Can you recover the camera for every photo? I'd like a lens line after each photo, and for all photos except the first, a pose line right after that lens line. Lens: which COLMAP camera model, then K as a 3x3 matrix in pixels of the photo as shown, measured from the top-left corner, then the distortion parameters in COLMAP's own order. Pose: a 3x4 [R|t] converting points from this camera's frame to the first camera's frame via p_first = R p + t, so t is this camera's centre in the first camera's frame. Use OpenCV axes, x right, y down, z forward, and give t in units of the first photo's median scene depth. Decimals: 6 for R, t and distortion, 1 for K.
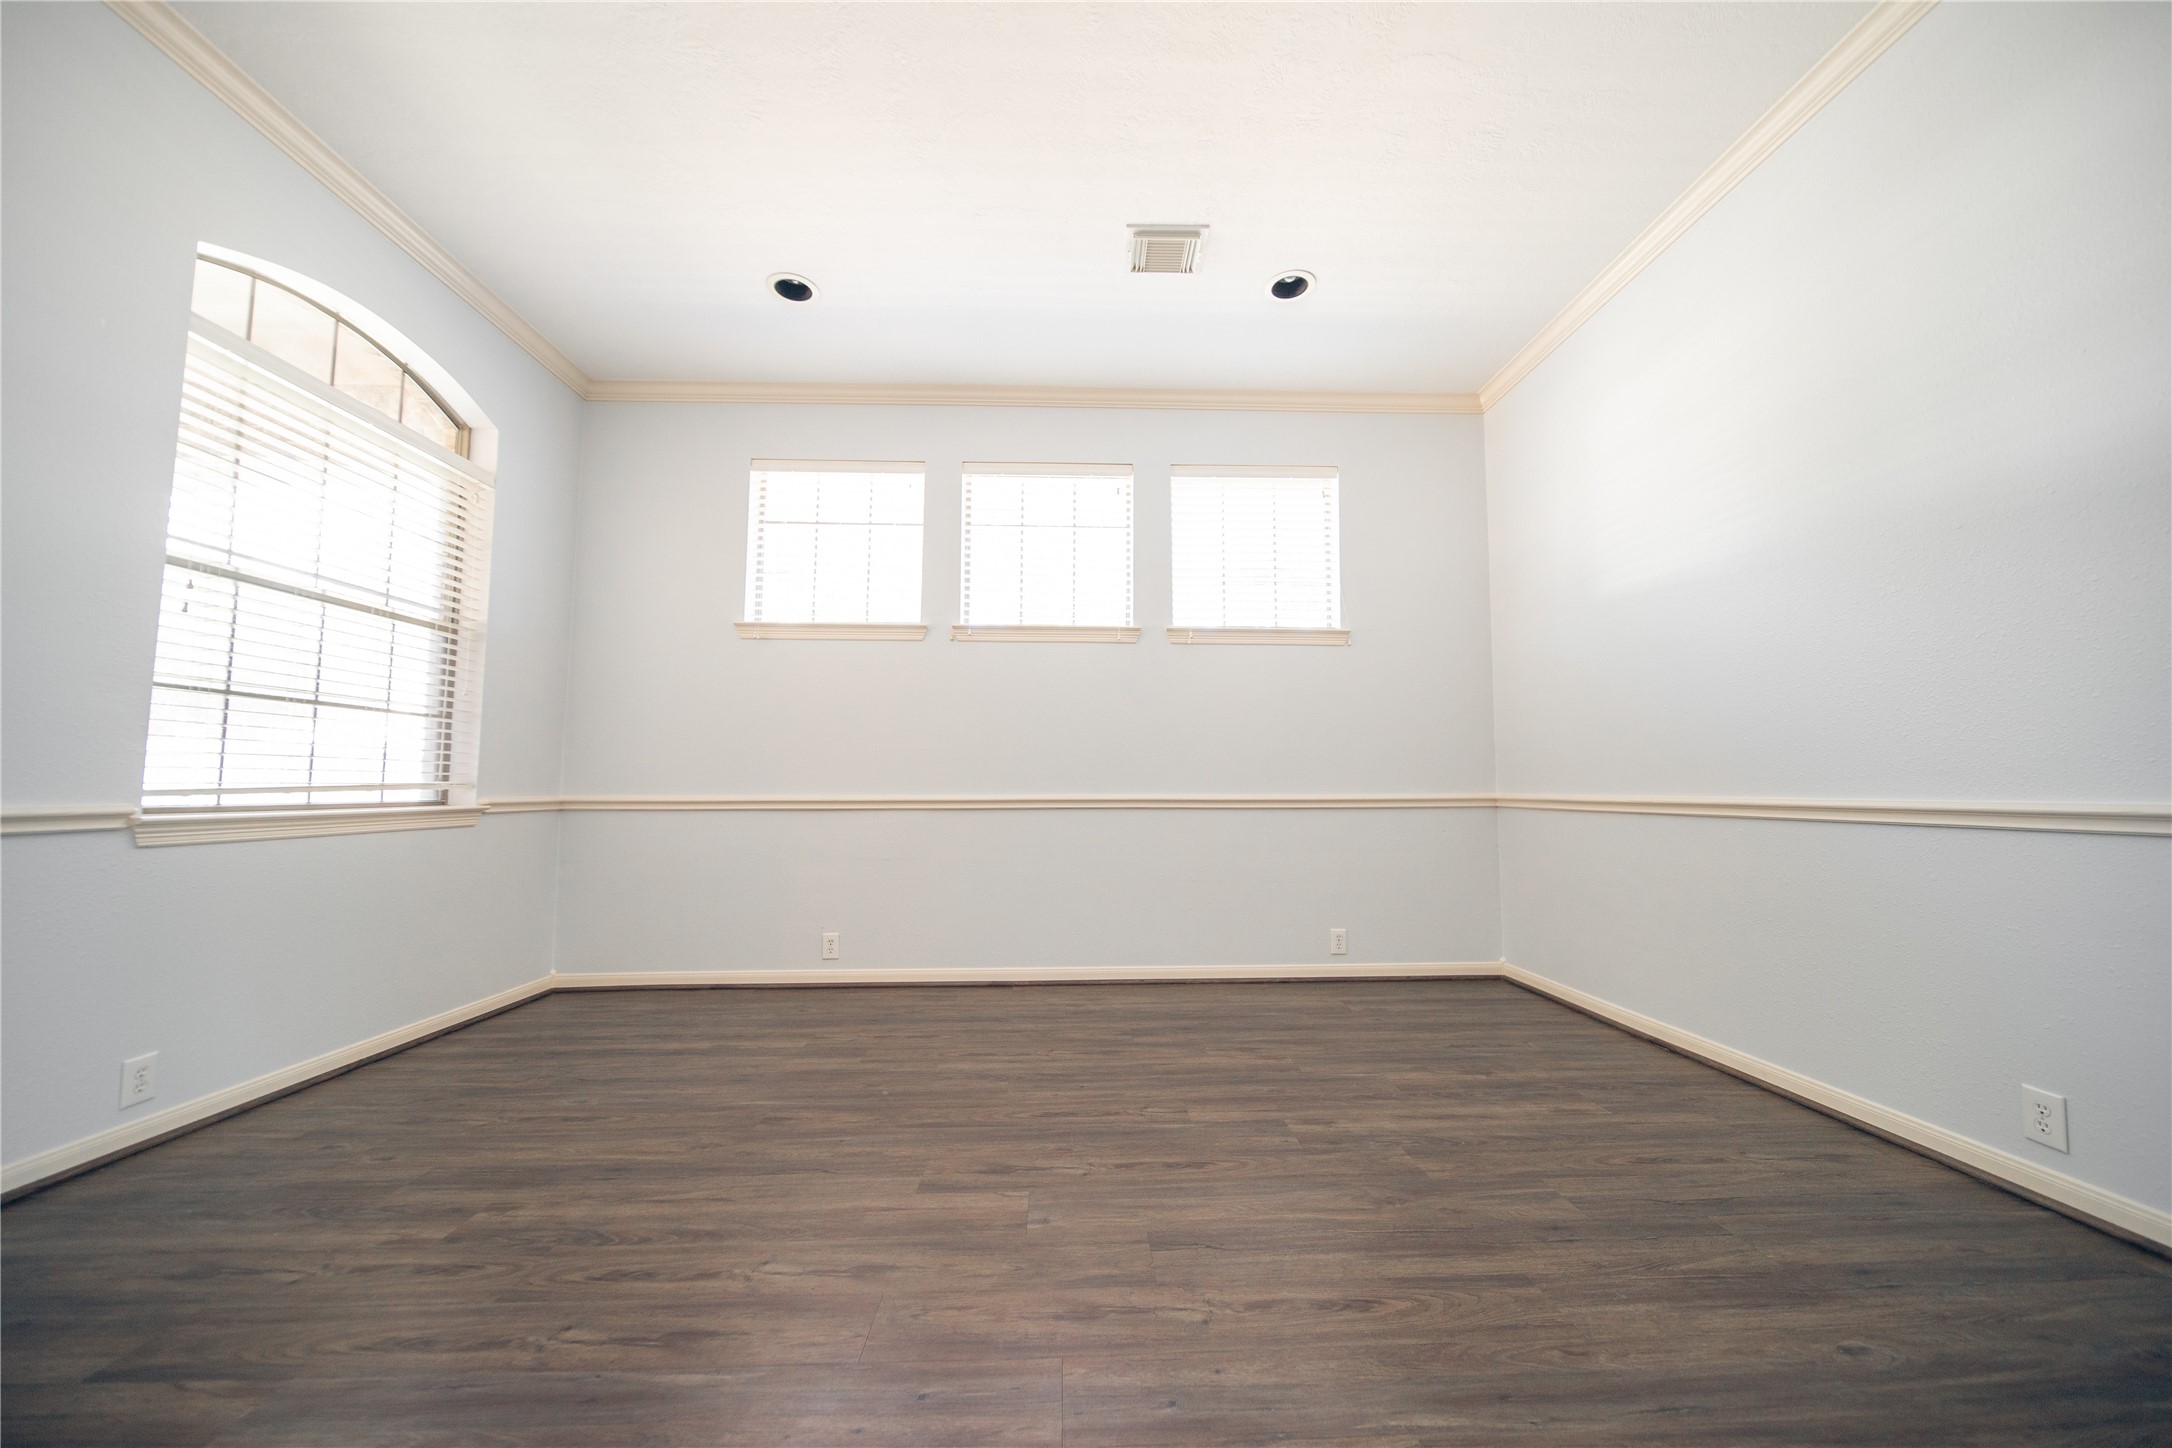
lens RADIAL K [[775.3, 0, 1086.0], [0, 775.3, 724.0], [0, 0, 1]] dist [-0.001428, -0.001349]
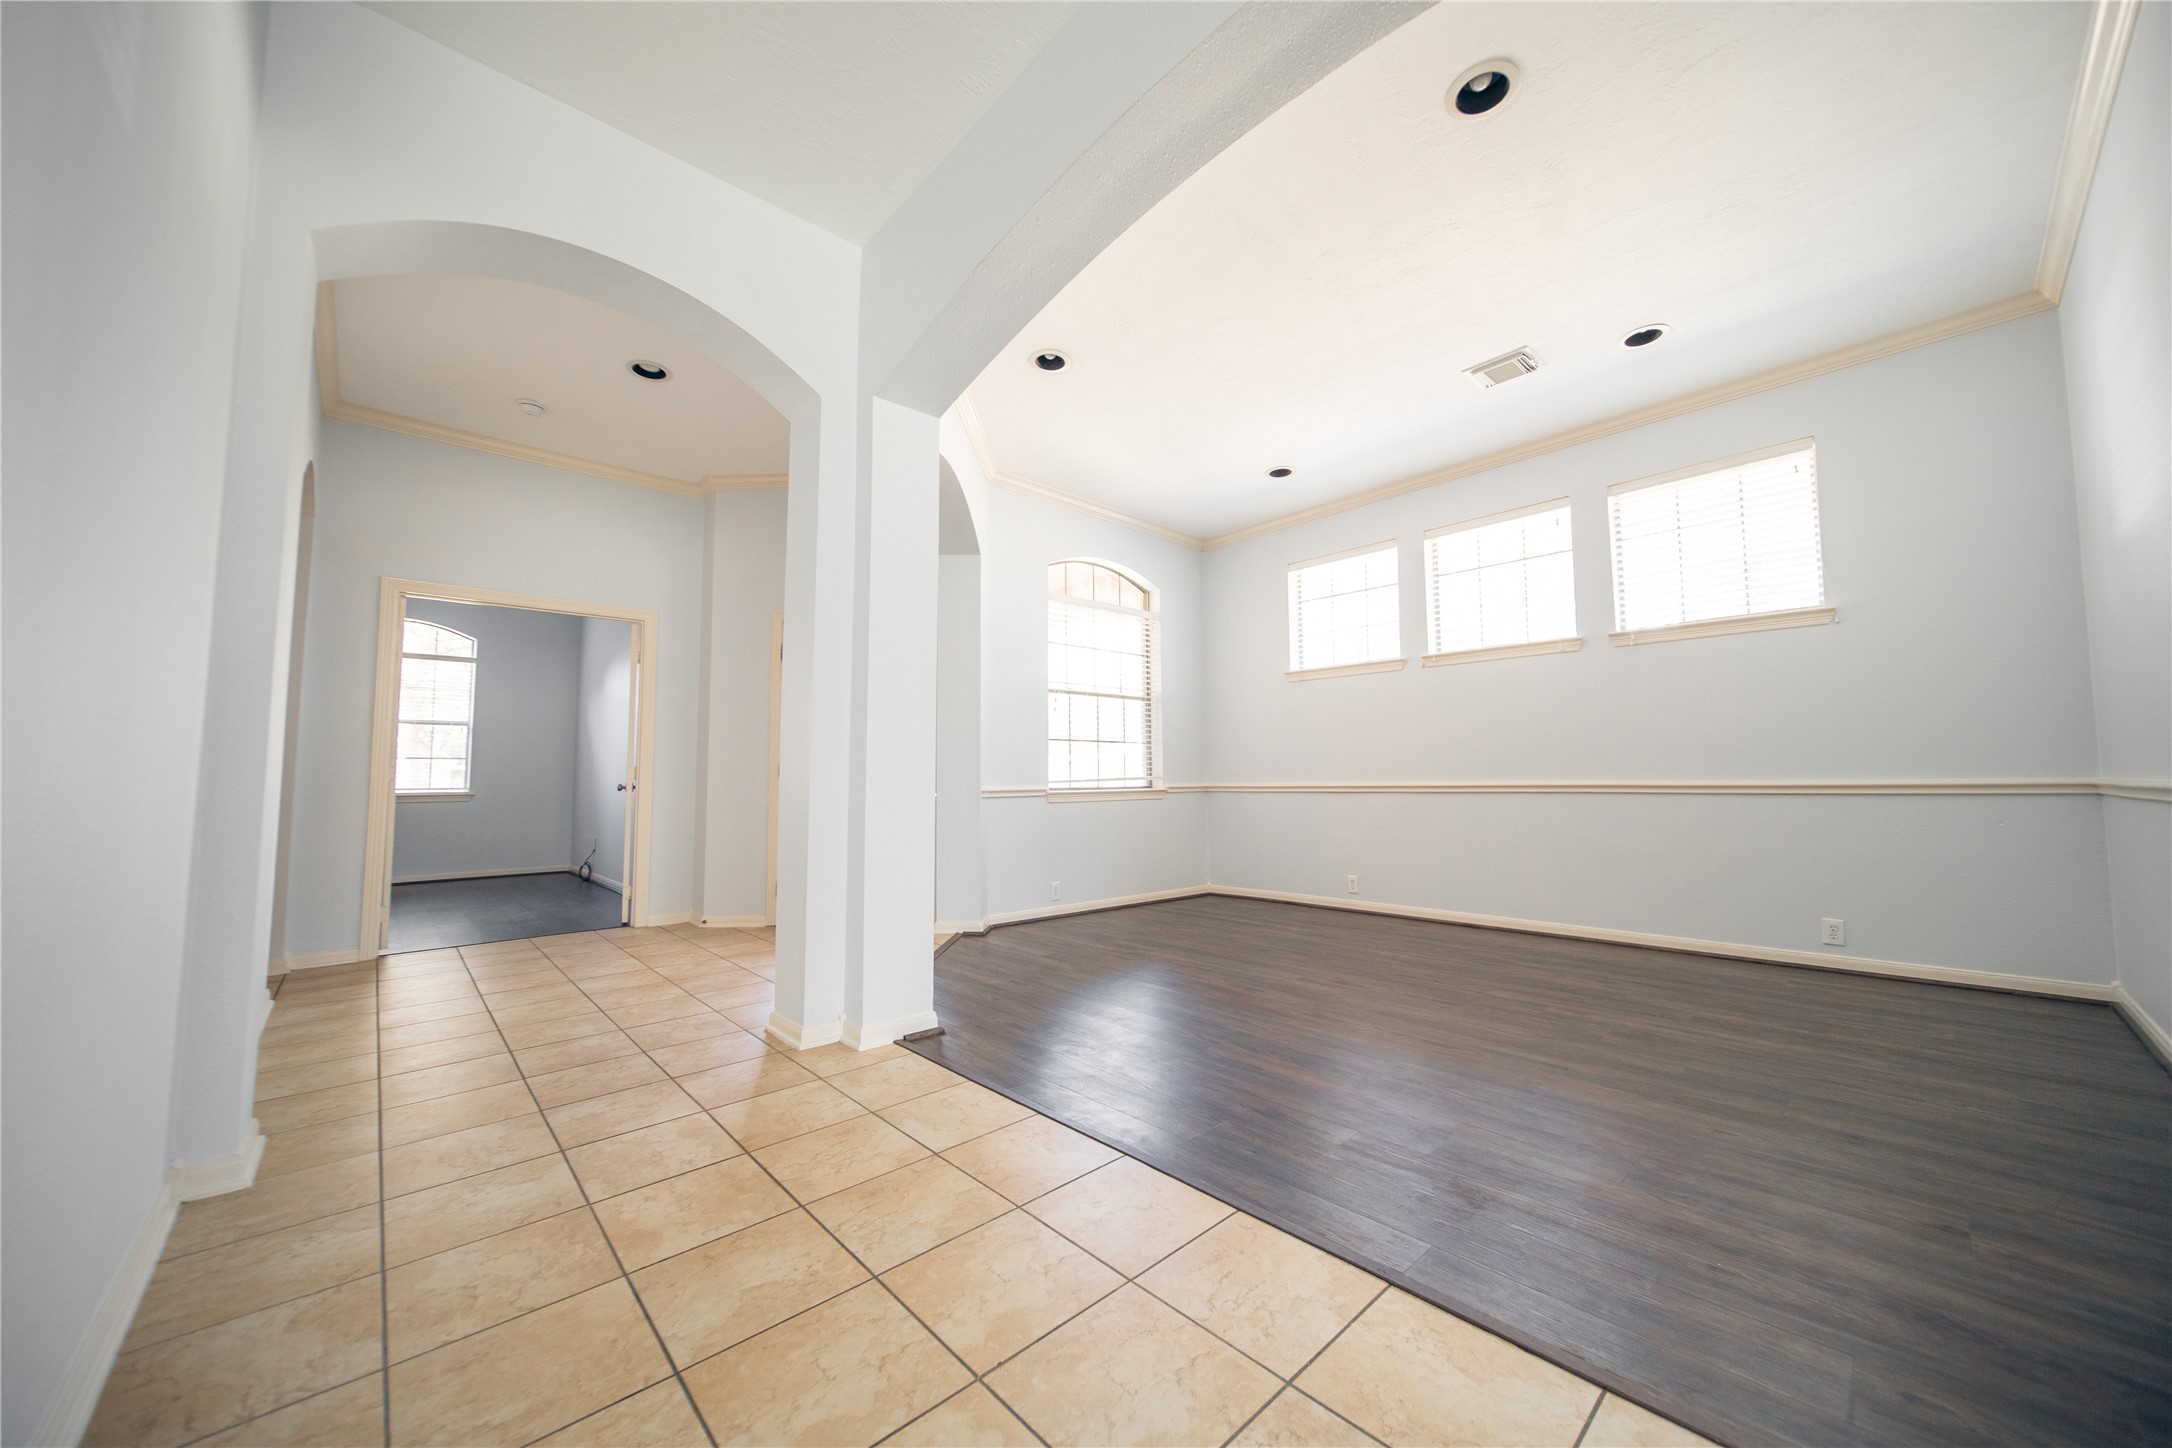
lens RADIAL K [[775.3, 0, 1086.0], [0, 775.3, 724.0], [0, 0, 1]] dist [-0.001428, -0.001349]
pose [[0.644688, -0.060899, -0.762016, 0.555177], [0.070319, 0.997320, -0.020212, -0.028613], [0.761205, -0.040554, 0.647242, -0.380232]]
